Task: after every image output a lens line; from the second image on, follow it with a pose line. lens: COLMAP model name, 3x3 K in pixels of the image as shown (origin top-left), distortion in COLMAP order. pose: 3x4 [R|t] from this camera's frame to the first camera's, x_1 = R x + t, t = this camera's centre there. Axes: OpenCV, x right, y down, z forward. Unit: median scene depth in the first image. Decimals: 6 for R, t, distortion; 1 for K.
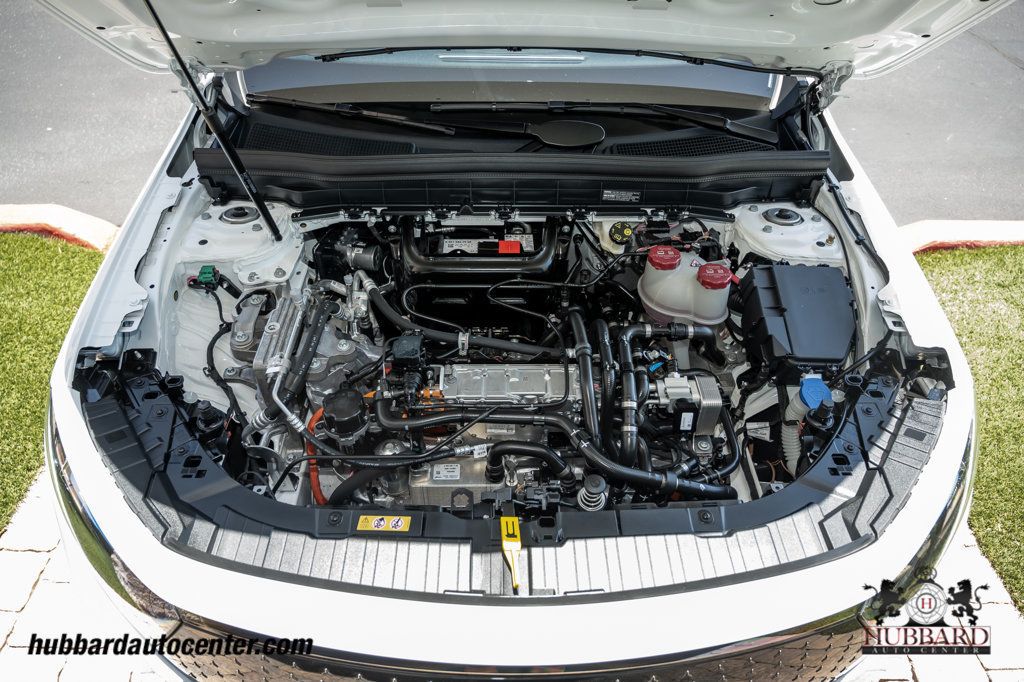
lens RADIAL K [[678.6, 0, 512.4], [0, 678.6, 344.4], [0, 0, 1]] dist [-0.009750, 0.002616]
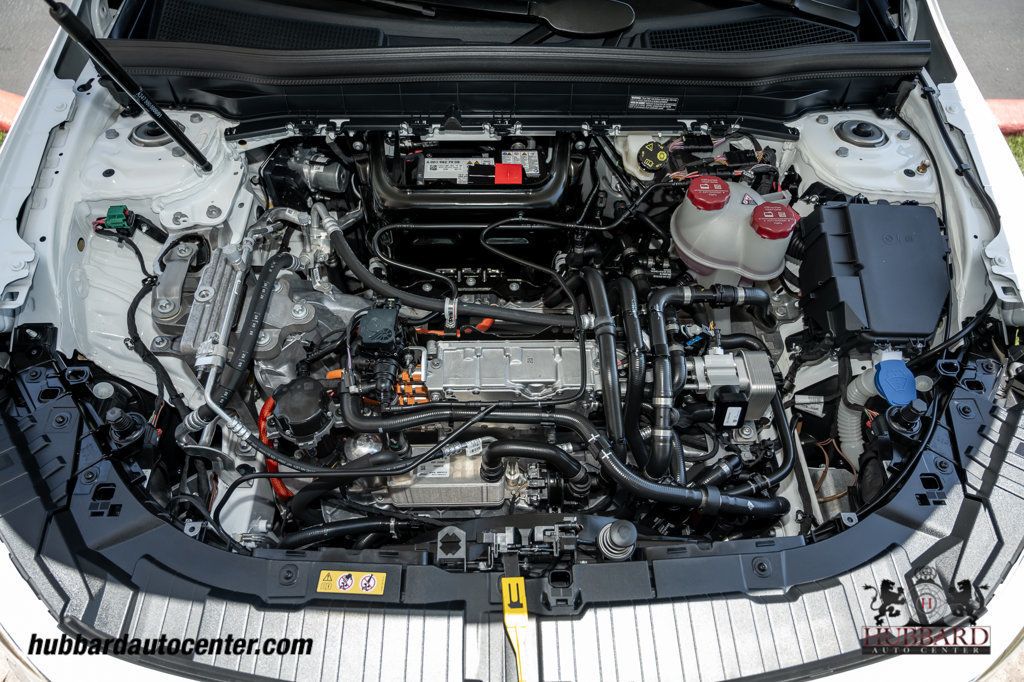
lens RADIAL K [[678.6, 0, 510.6], [0, 678.6, 338.2], [0, 0, 1]] dist [-0.009750, 0.002616]
pose [[0.999971, -0.001866, 0.007430, -0.008722], [0.000346, 0.979907, 0.199454, -0.121545], [-0.007653, -0.199446, 0.979879, 0.213009]]
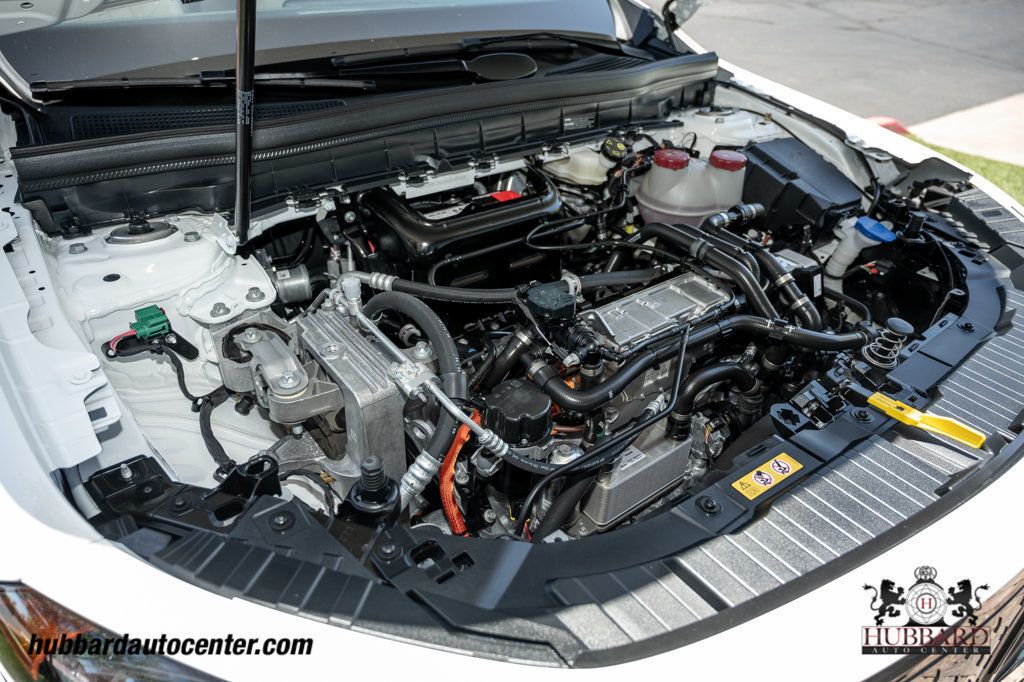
lens RADIAL K [[678.6, 0, 512.3], [0, 678.6, 340.0], [0, 0, 1]] dist [-0.009750, 0.002616]
pose [[0.800126, -0.316051, 0.509813, -0.498837], [0.392021, 0.918823, -0.045647, 0.054835], [-0.454002, 0.236381, 0.859073, 0.376156]]
